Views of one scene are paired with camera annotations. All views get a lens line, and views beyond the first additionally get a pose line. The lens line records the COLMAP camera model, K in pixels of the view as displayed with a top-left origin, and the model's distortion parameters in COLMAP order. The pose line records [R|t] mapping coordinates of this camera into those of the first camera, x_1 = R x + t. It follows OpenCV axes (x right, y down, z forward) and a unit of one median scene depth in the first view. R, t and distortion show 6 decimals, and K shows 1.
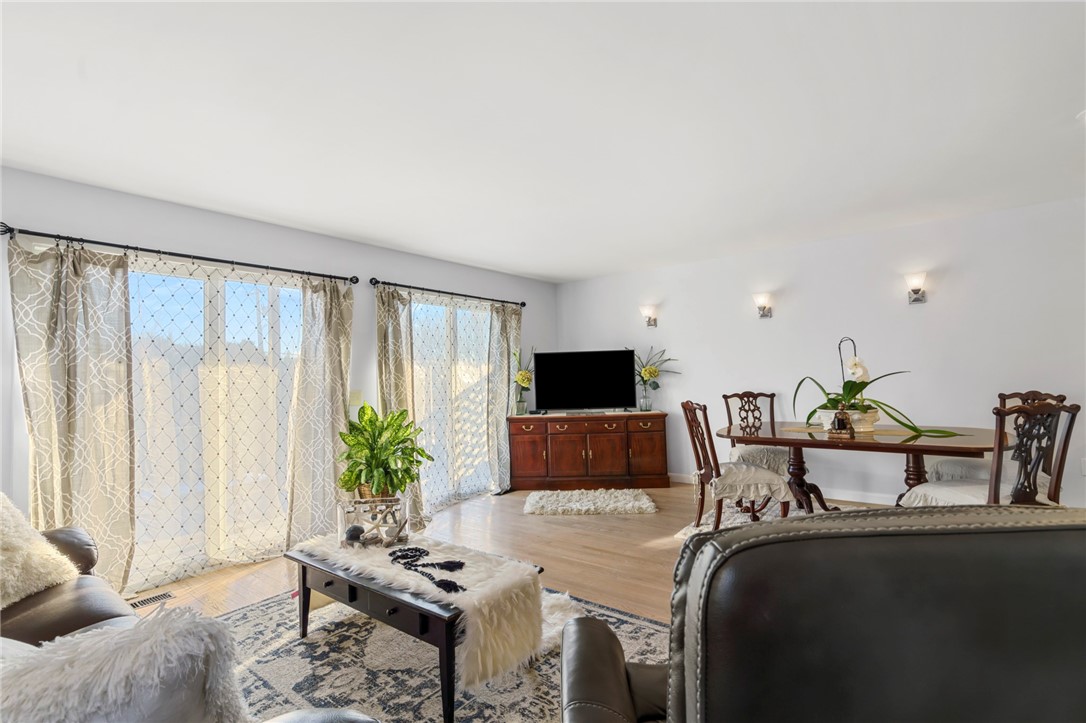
lens RADIAL K [[496.9, 0, 547.1], [0, 496.9, 360.4], [0, 0, 1]] dist [-0.005804, 0.003420]
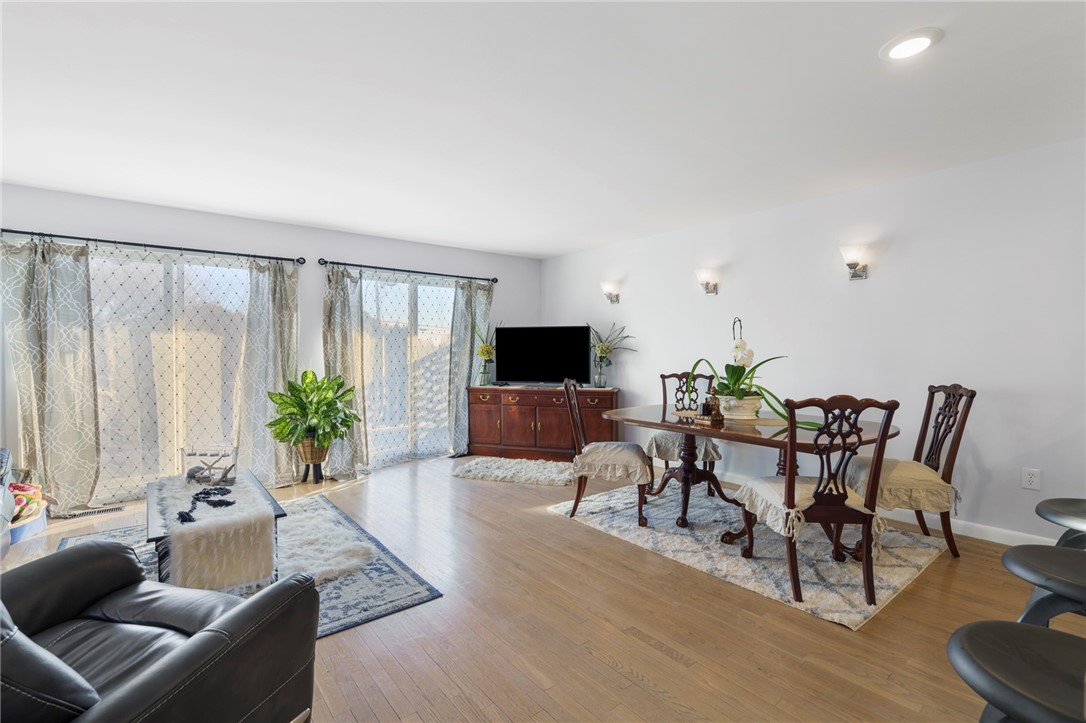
lens RADIAL K [[496.9, 0, 553.4], [0, 496.9, 360.4], [0, 0, 1]] dist [-0.005804, 0.003420]
pose [[0.971940, 0.035205, -0.232580, 0.459247], [-0.021900, 0.997985, 0.059543, -0.013612], [0.234207, -0.052779, 0.970753, 0.014912]]
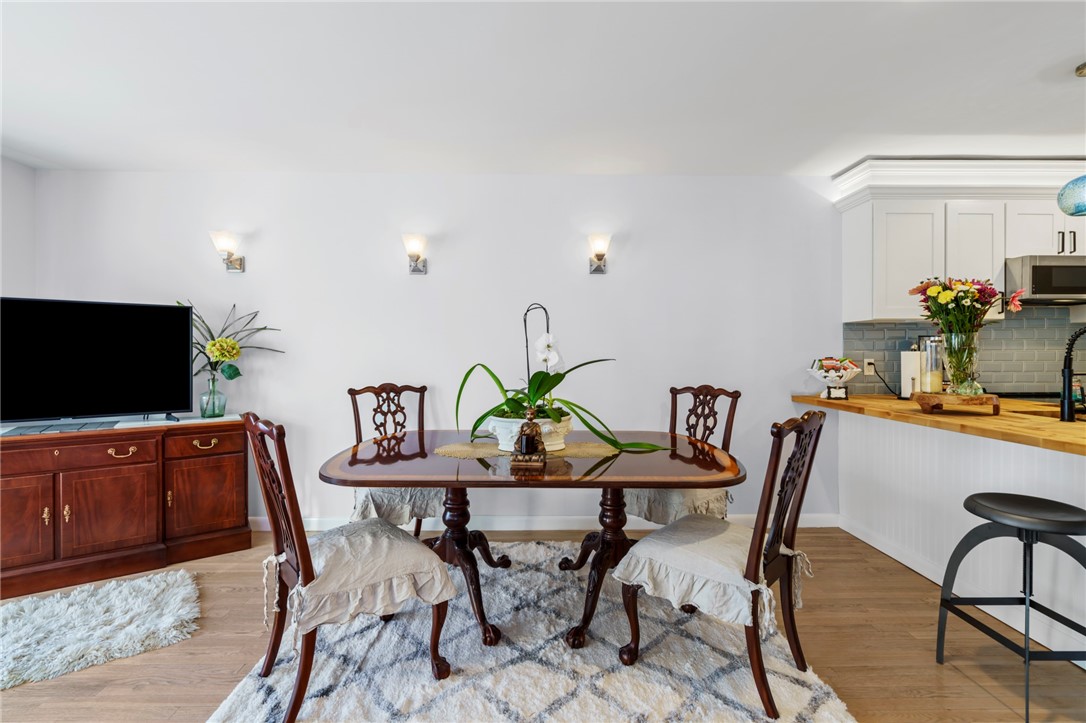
lens RADIAL K [[496.9, 0, 532.8], [0, 496.9, 345.4], [0, 0, 1]] dist [-0.005804, 0.003420]
pose [[0.794690, 0.039868, 0.605705, 0.195836], [-0.045735, 0.998937, -0.005746, 0.010235], [-0.605290, -0.023135, 0.795669, 0.453690]]
